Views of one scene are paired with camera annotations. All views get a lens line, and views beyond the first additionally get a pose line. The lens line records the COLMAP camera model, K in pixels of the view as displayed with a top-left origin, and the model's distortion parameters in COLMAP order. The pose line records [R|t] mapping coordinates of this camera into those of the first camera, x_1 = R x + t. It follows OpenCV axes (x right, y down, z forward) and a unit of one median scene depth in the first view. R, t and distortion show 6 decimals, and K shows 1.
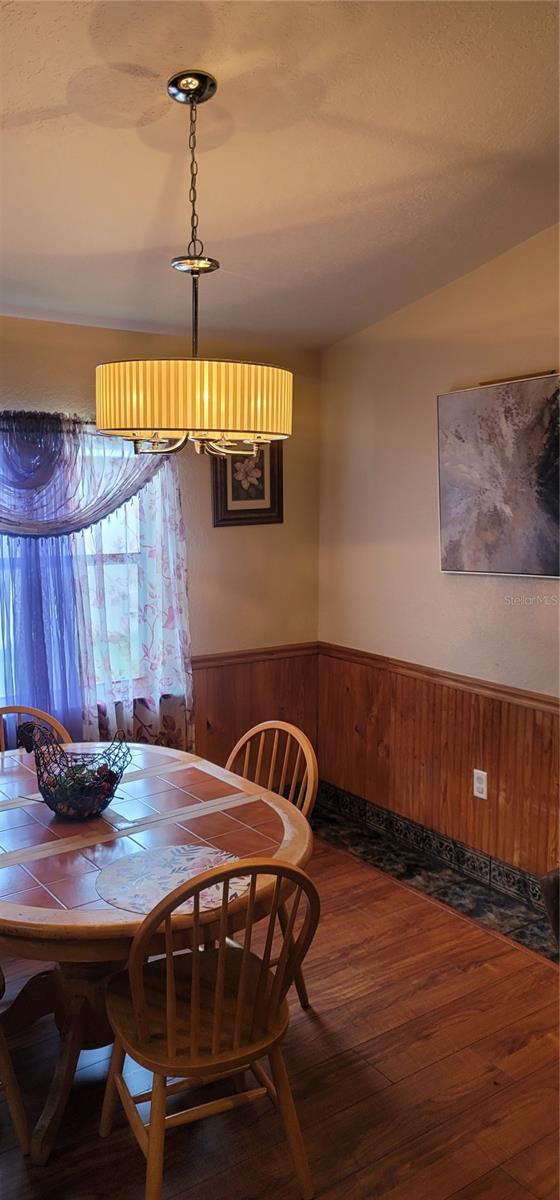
lens RADIAL K [[894.8, 0, 281.9], [0, 894.8, 600.2], [0, 0, 1]] dist [0.027136, -0.013187]
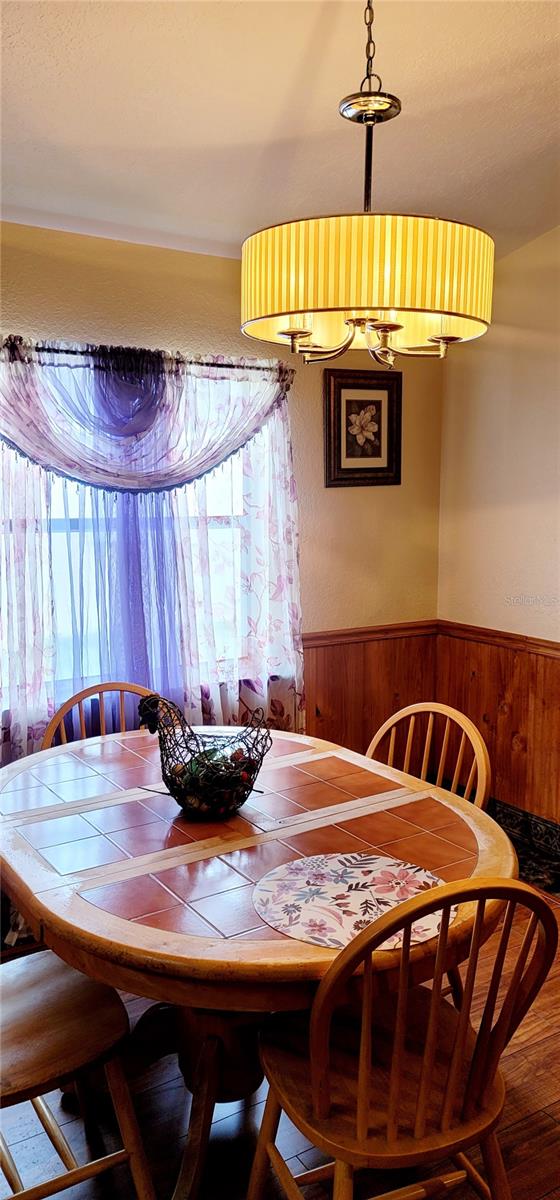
lens RADIAL K [[894.8, 0, 277.2], [0, 894.8, 601.6], [0, 0, 1]] dist [0.027136, -0.013187]
pose [[0.997995, 0.003622, -0.063195, -0.080183], [-0.003336, 0.999984, 0.004630, 0.031875], [0.063211, -0.004410, 0.997990, 0.137250]]
